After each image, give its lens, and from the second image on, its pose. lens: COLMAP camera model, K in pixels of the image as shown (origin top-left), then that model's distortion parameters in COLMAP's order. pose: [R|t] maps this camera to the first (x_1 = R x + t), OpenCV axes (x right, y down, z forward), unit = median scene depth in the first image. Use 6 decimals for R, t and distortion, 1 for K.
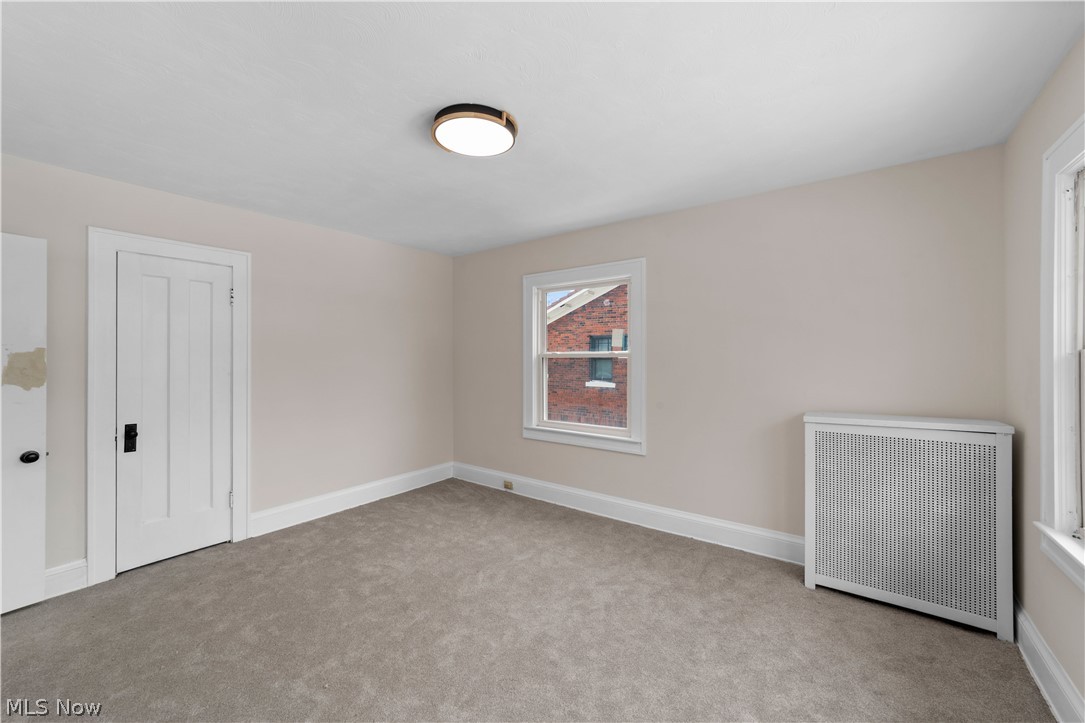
lens RADIAL K [[434.0, 0, 540.4], [0, 434.0, 356.7], [0, 0, 1]] dist [0.000652, 0.000002]
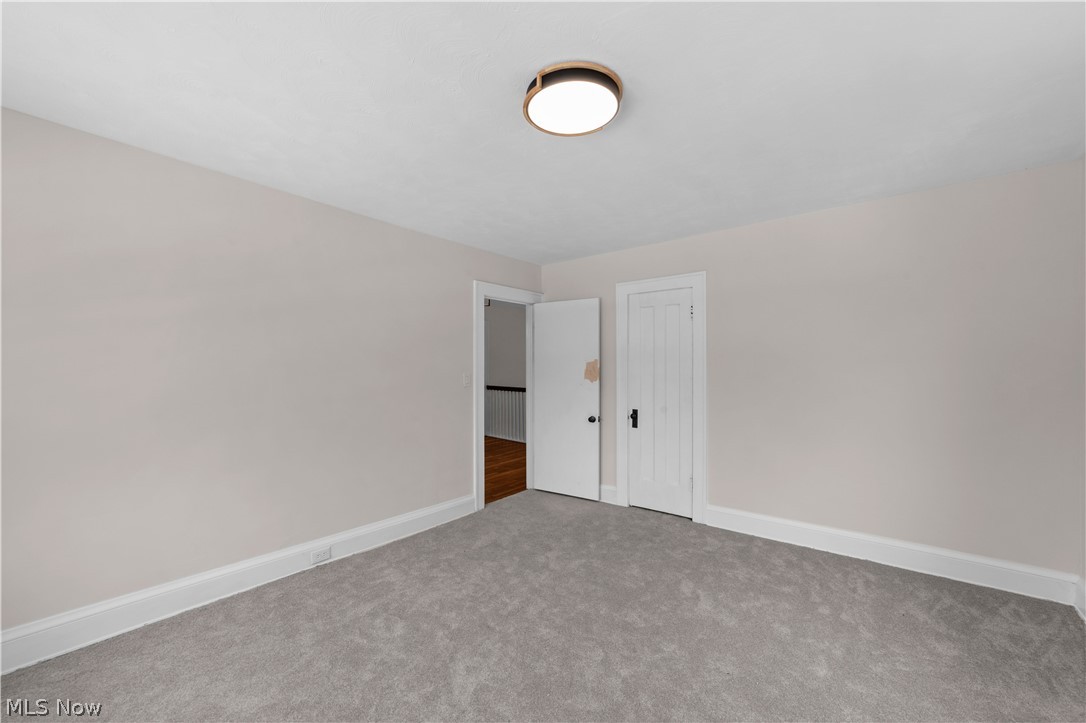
lens RADIAL K [[434.1, 0, 546.7], [0, 434.1, 374.3], [0, 0, 1]] dist [0.001710, 0.000695]
pose [[-0.032116, 0.019262, -0.999299, 0.475753], [0.001547, 0.999814, 0.019222, 0.004974], [0.999483, -0.000928, -0.032140, 0.638429]]
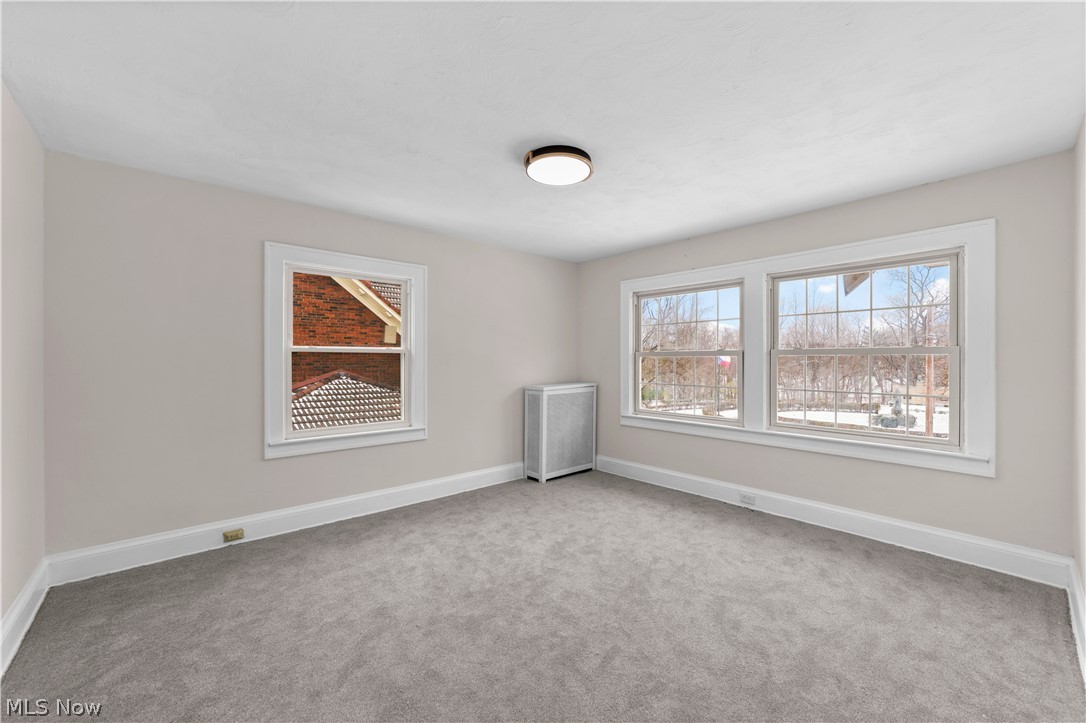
lens RADIAL K [[423.8, 0, 547.5], [0, 423.8, 362.6], [0, 0, 1]] dist [-0.018661, 0.009021]
pose [[0.195334, -0.005017, 0.980724, -0.874132], [-0.002104, 0.999982, 0.005535, 0.021229], [-0.980735, -0.003145, 0.195320, 0.520955]]
